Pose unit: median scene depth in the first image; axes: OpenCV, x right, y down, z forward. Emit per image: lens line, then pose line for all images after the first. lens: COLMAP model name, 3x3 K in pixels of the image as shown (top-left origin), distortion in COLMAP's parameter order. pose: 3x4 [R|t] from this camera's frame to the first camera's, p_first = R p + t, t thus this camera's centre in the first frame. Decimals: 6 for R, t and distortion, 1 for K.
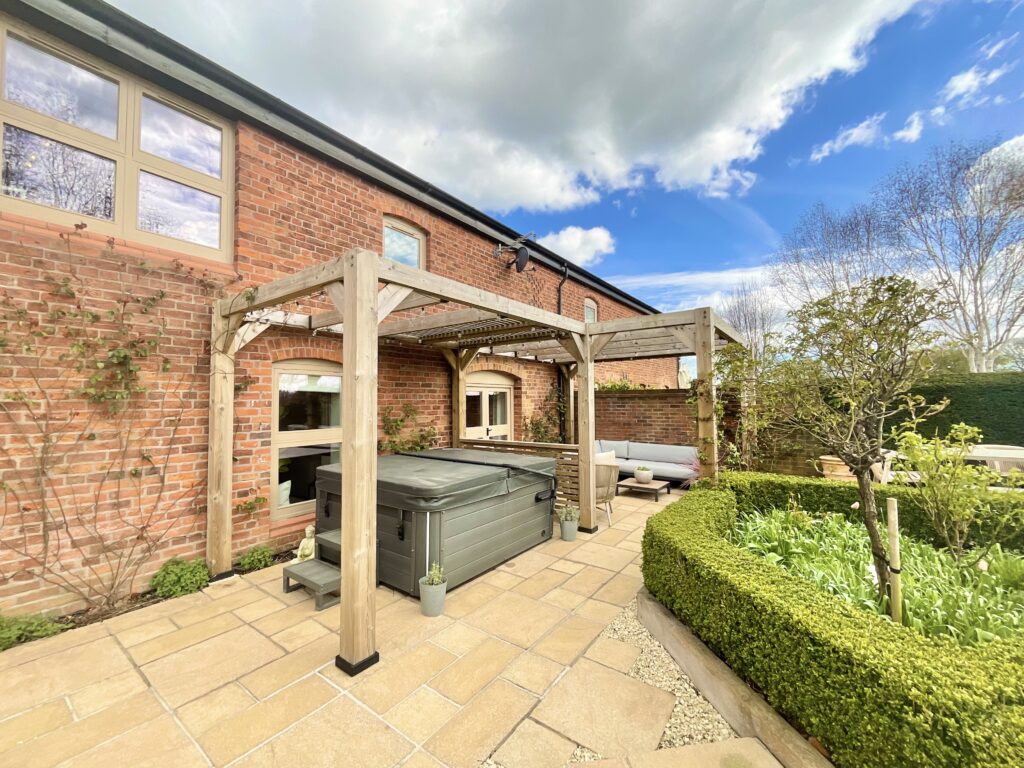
lens RADIAL K [[417.5, 0, 512.0], [0, 417.5, 384.0], [0, 0, 1]] dist [-0.009798, 0.000289]
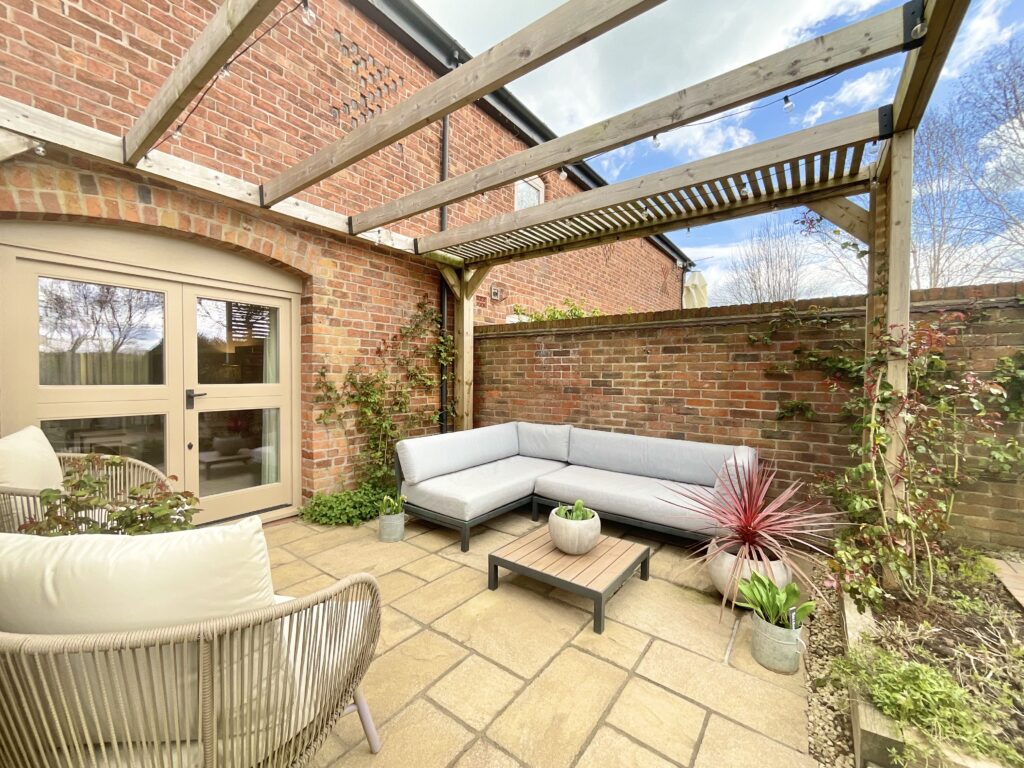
lens RADIAL K [[417.5, 0, 512.0], [0, 417.5, 384.0], [0, 0, 1]] dist [-0.009798, 0.000289]
pose [[0.999870, 0.015929, 0.002603, 0.217819], [-0.016059, 0.997952, 0.061919, 0.064181], [-0.001612, -0.061953, 0.998078, 0.552782]]
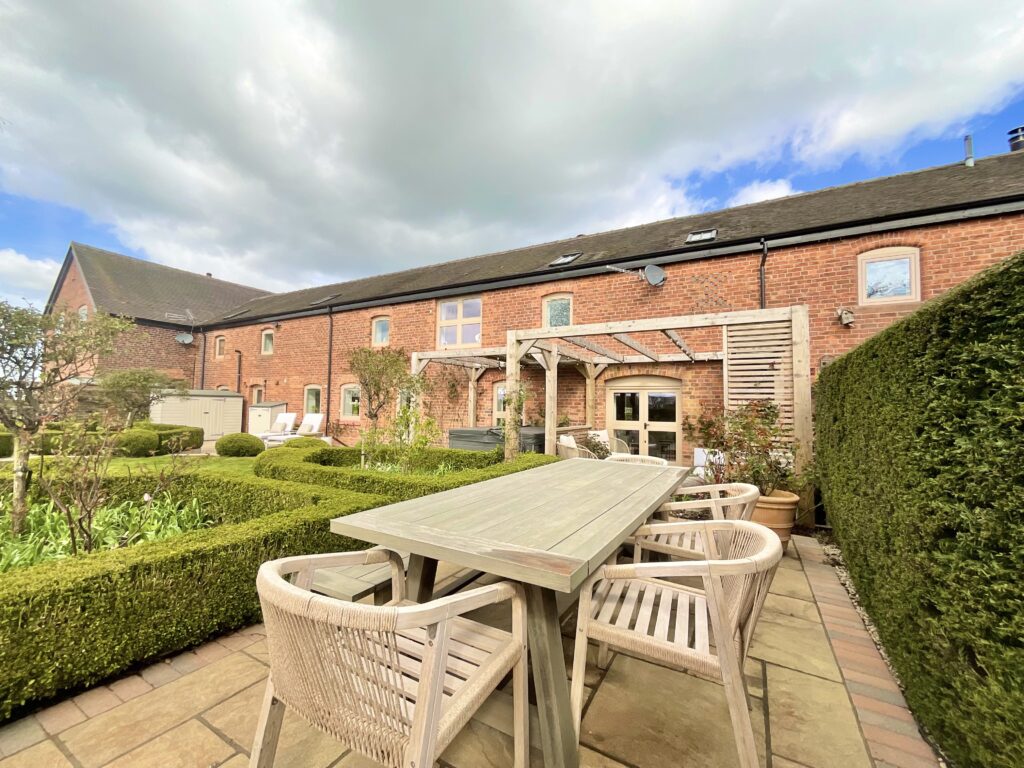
lens RADIAL K [[417.5, 0, 512.0], [0, 417.5, 384.0], [0, 0, 1]] dist [-0.009798, 0.000289]
pose [[0.107153, -0.041024, -0.993396, 0.987401], [0.022113, 0.999000, -0.038870, 0.028679], [0.993997, -0.017802, 0.107953, 0.443072]]
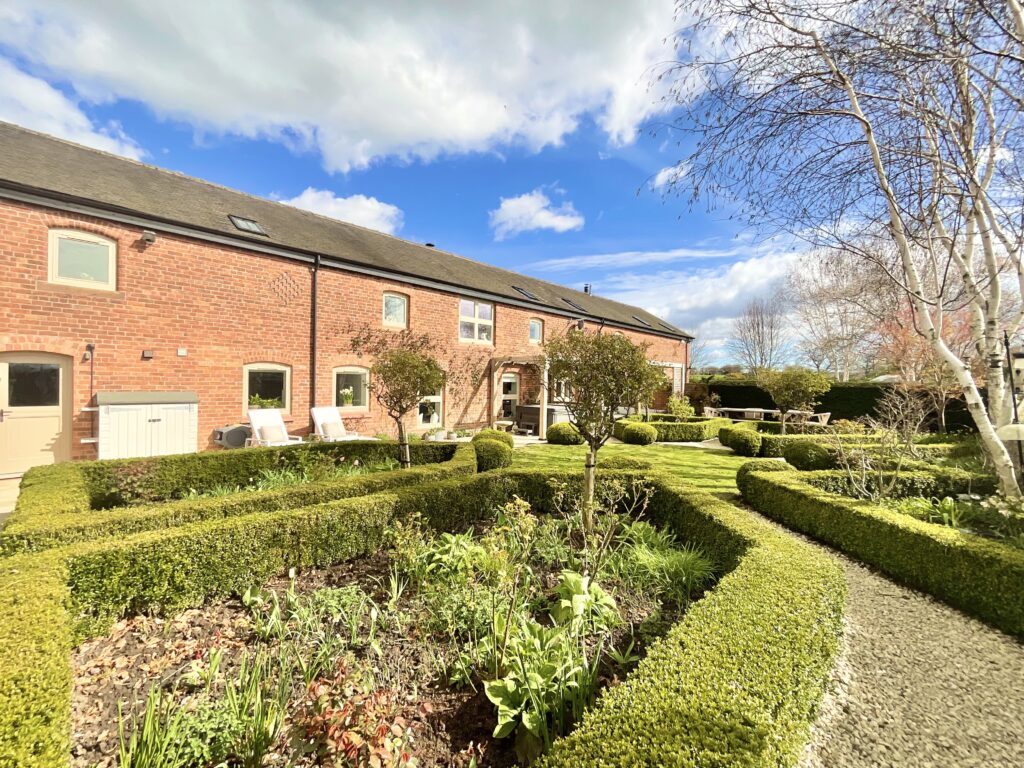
lens RADIAL K [[417.5, 0, 512.0], [0, 417.5, 384.0], [0, 0, 1]] dist [-0.009798, 0.000289]
pose [[0.991176, -0.030225, -0.129062, -0.052726], [0.031000, 0.999511, 0.003995, 0.015427], [0.128878, -0.007960, 0.991628, -1.236530]]
